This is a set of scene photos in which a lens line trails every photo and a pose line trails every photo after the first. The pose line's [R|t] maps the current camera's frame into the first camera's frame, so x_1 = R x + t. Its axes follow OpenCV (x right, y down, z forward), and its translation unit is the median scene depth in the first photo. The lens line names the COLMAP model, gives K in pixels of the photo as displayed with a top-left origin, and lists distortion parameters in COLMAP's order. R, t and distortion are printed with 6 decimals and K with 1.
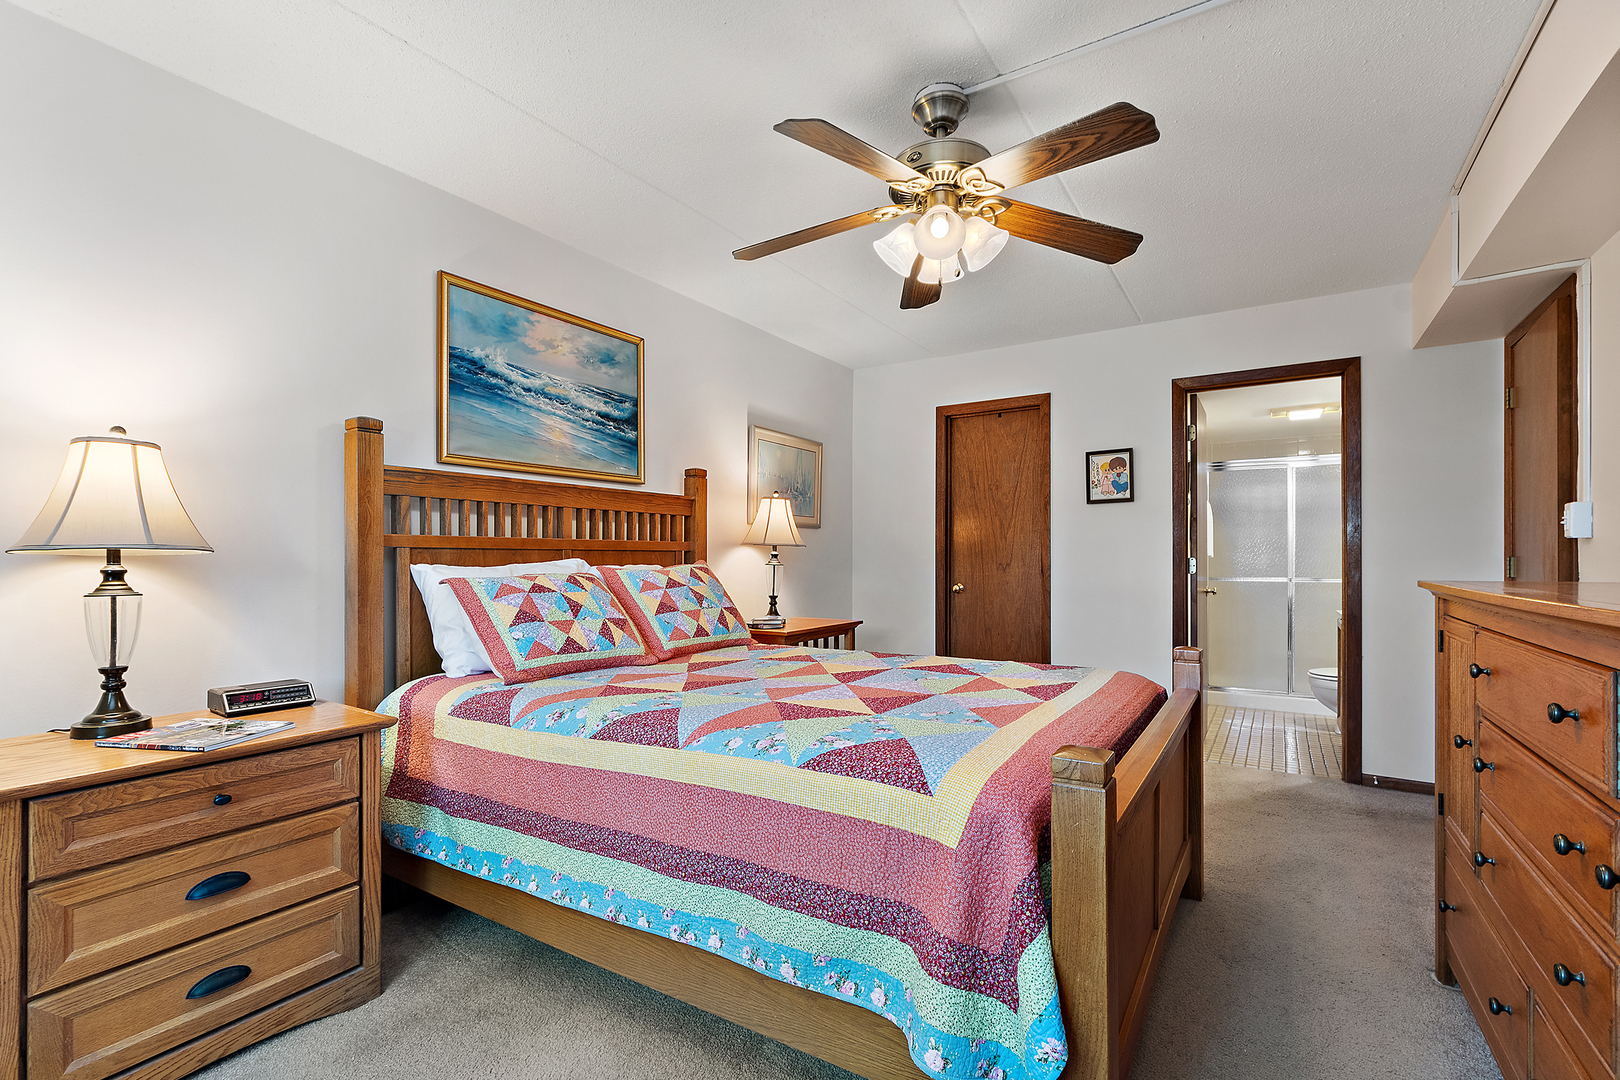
lens RADIAL K [[724.5, 0, 752.5], [0, 724.5, 566.8], [0, 0, 1]] dist [-0.001611, -0.000280]
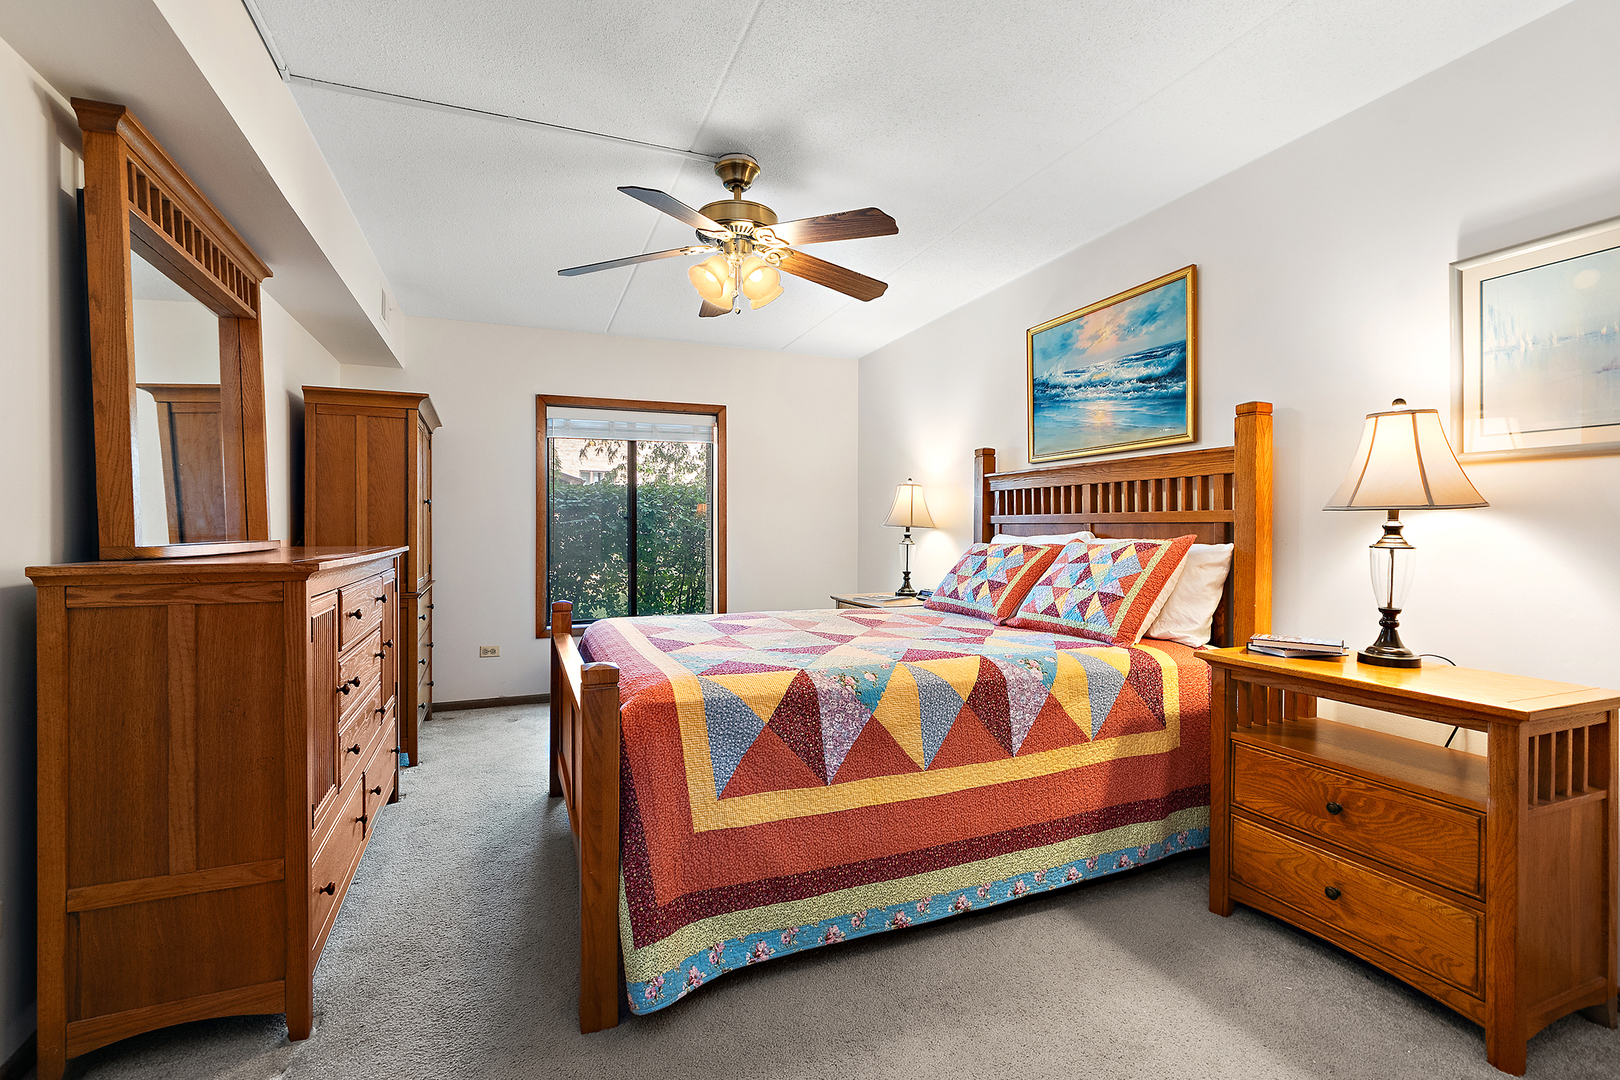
lens RADIAL K [[724.5, 0, 802.1], [0, 724.5, 537.5], [0, 0, 1]] dist [-0.001611, -0.000280]
pose [[-0.538177, 0.035461, -0.842085, 0.836736], [0.017461, 0.999369, 0.030925, -0.039838], [0.842651, 0.001939, -0.538457, 1.131001]]
